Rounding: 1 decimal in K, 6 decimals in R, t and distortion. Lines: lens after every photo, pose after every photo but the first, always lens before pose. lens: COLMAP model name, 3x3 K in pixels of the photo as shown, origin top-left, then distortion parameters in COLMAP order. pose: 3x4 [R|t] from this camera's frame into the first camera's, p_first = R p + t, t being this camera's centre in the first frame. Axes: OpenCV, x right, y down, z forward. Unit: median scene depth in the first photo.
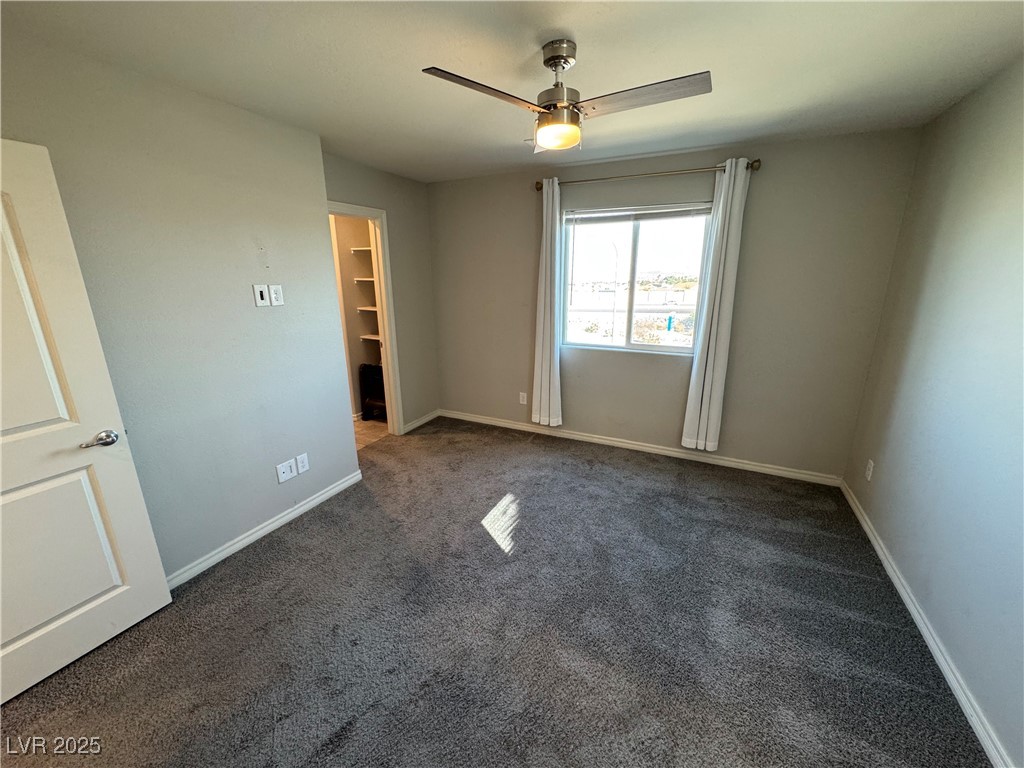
lens RADIAL K [[406.6, 0, 512.5], [0, 406.6, 381.8], [0, 0, 1]] dist [-0.003364, 0.000214]
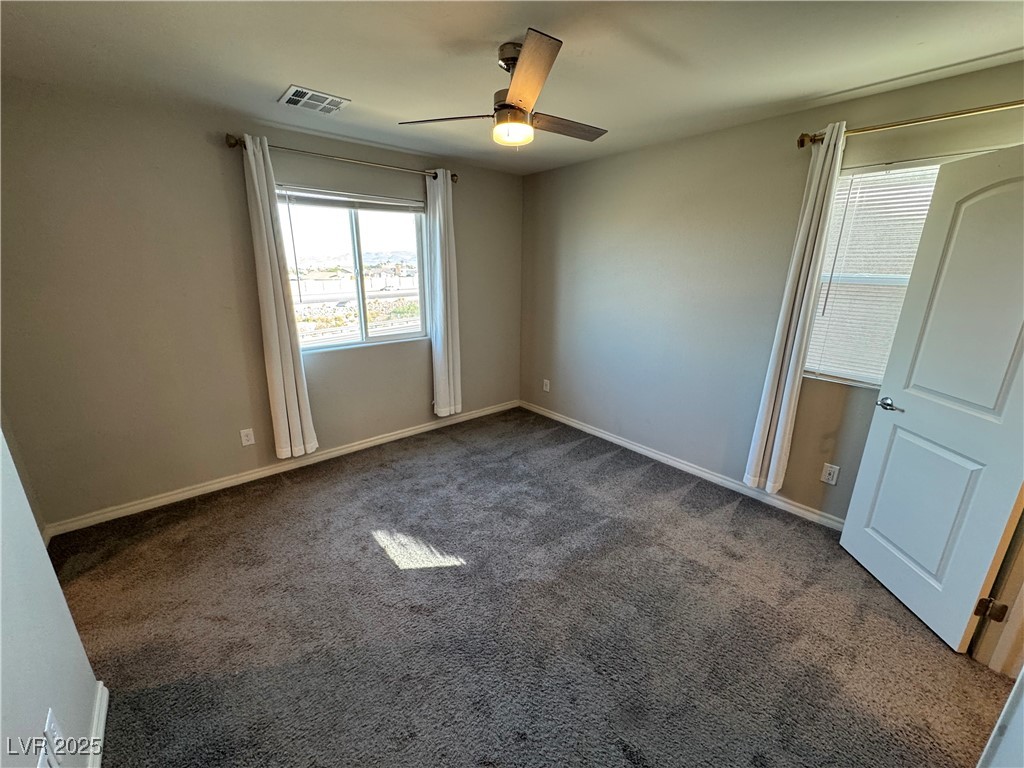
lens RADIAL K [[406.6, 0, 512.5], [0, 406.6, 381.8], [0, 0, 1]] dist [-0.003364, 0.000214]
pose [[0.399469, -0.247627, 0.882669, -0.500434], [0.229859, 0.959127, 0.165049, -0.080768], [-0.887462, 0.136957, 0.440061, 0.313460]]
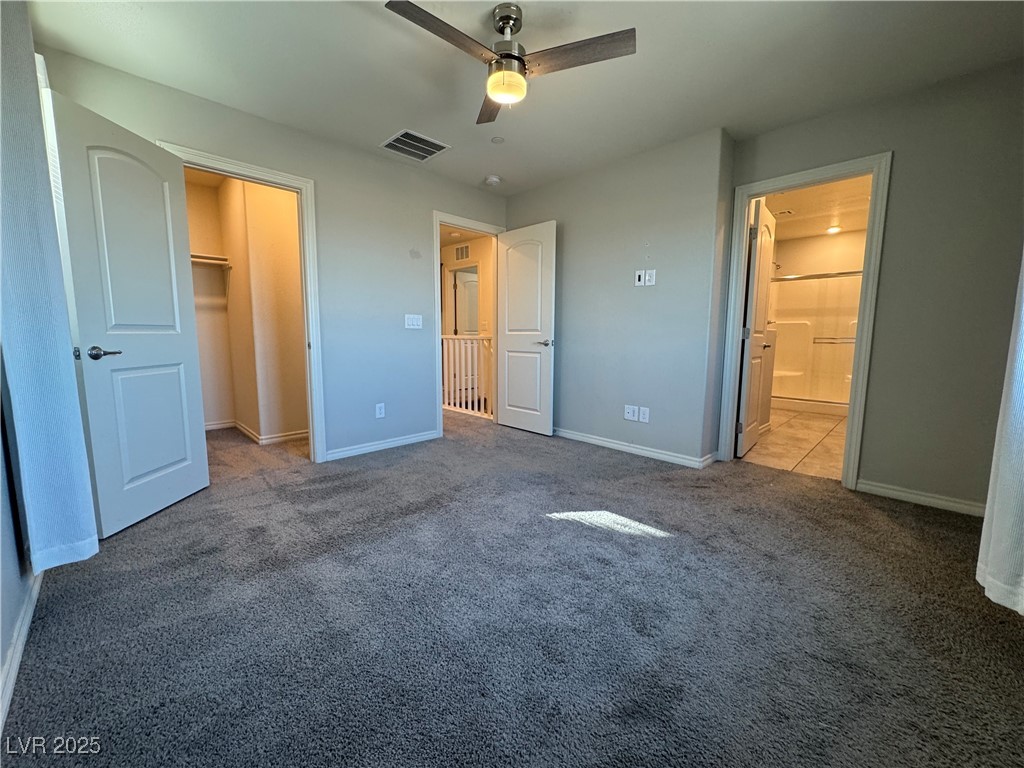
lens RADIAL K [[422.1, 0, 512.0], [0, 422.1, 384.0], [0, 0, 1]] dist [-0.000281, 0.000094]
pose [[-0.338751, 0.113147, -0.934048, 0.656466], [-0.251974, 0.945570, 0.205926, -0.040793], [0.906508, 0.305114, -0.291803, 0.808382]]
